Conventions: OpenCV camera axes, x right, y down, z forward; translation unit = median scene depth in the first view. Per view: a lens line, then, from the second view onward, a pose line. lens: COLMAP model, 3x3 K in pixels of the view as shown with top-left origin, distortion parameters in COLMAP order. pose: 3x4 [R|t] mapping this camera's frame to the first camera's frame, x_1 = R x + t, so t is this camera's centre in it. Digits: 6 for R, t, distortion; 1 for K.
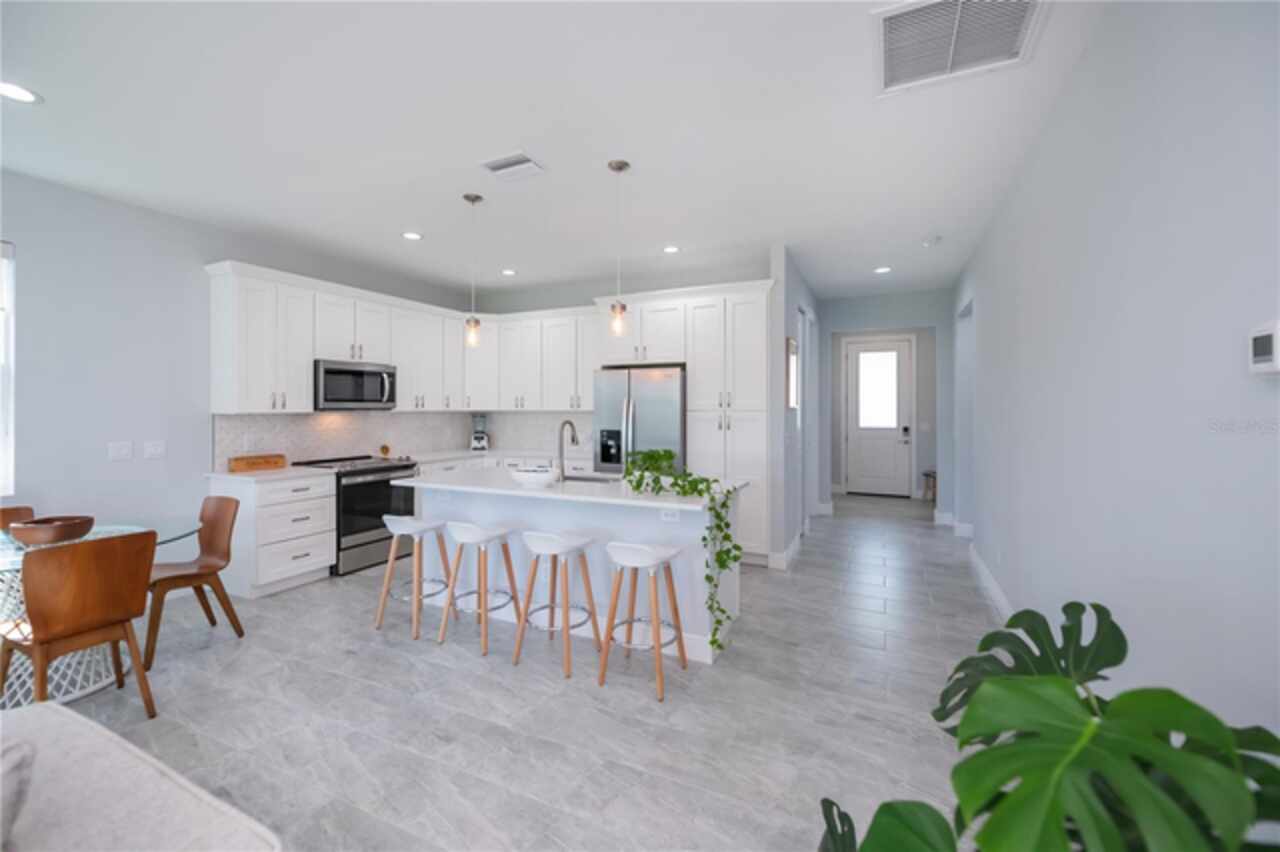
lens RADIAL K [[513.2, 0, 636.8], [0, 513.2, 407.8], [0, 0, 1]] dist [-0.008955, -0.000721]
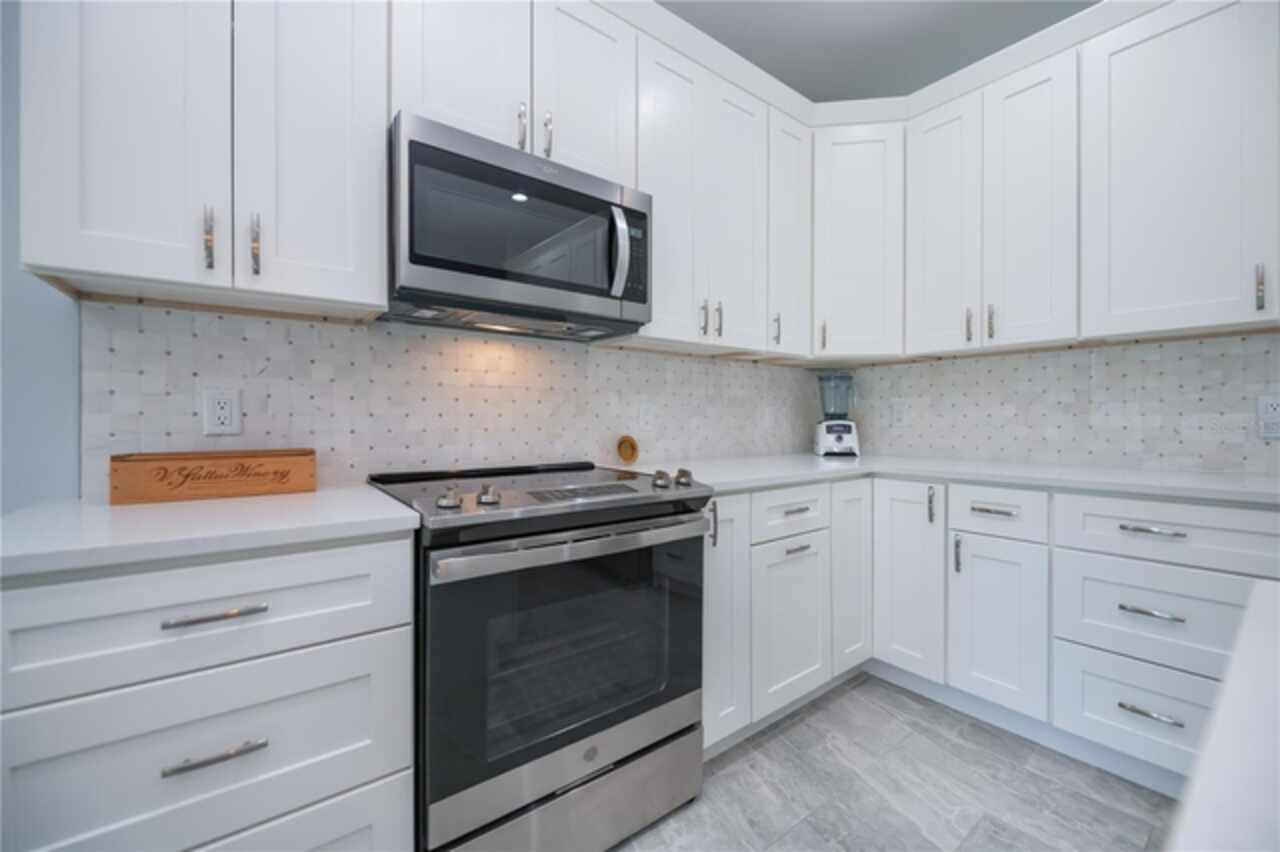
lens RADIAL K [[512.2, 0, 655.5], [0, 512.2, 418.2], [0, 0, 1]] dist [-0.002481, -0.000547]
pose [[0.896266, 0.002921, -0.443506, -0.330163], [-0.002846, 0.999996, 0.000836, 0.064302], [0.443507, 0.000513, 0.896271, 0.726183]]
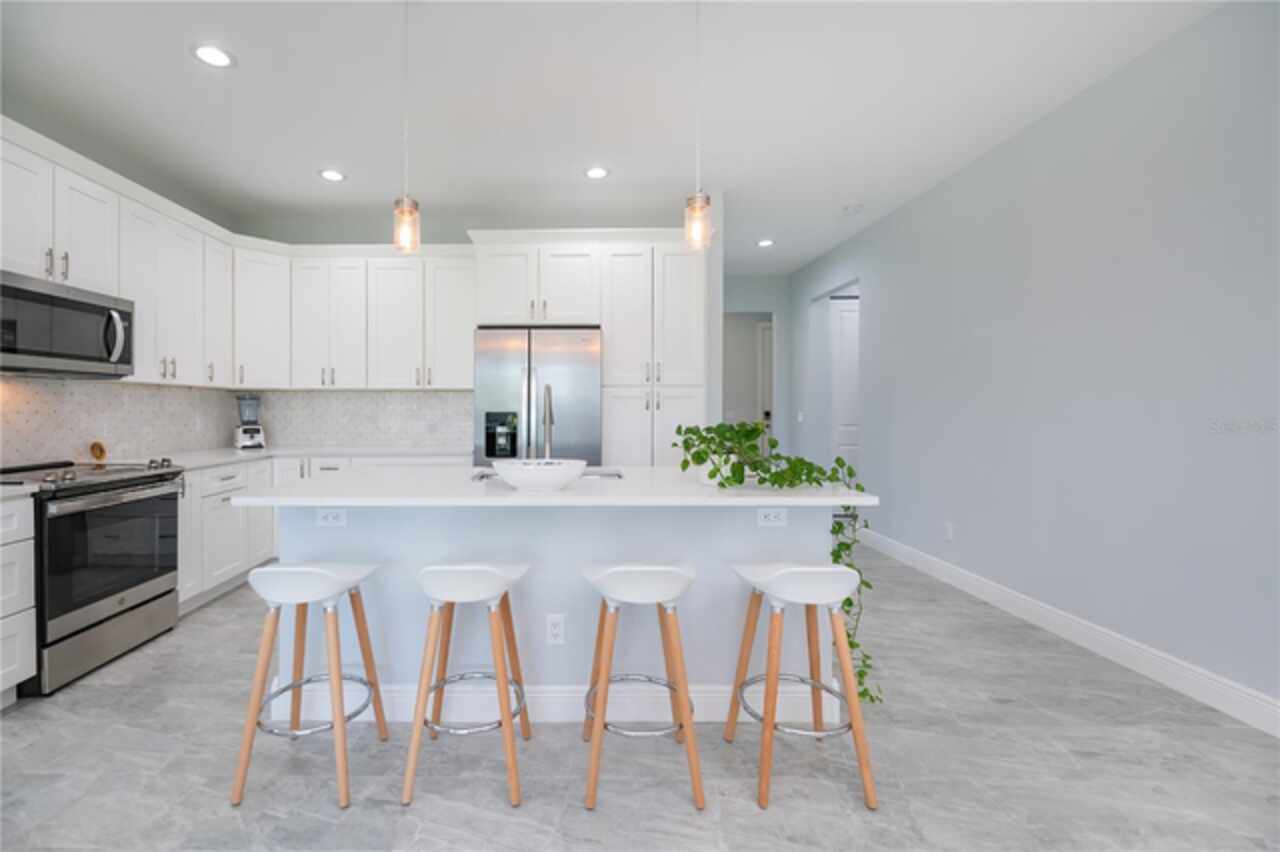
lens RADIAL K [[530.2, 0, 558.5], [0, 530.2, 413.1], [0, 0, 1]] dist [-0.007843, -0.000425]
pose [[0.914693, -0.002937, 0.404139, -0.284382], [0.000139, 0.999976, 0.006954, 0.039897], [-0.404149, -0.006304, 0.914671, 0.282967]]
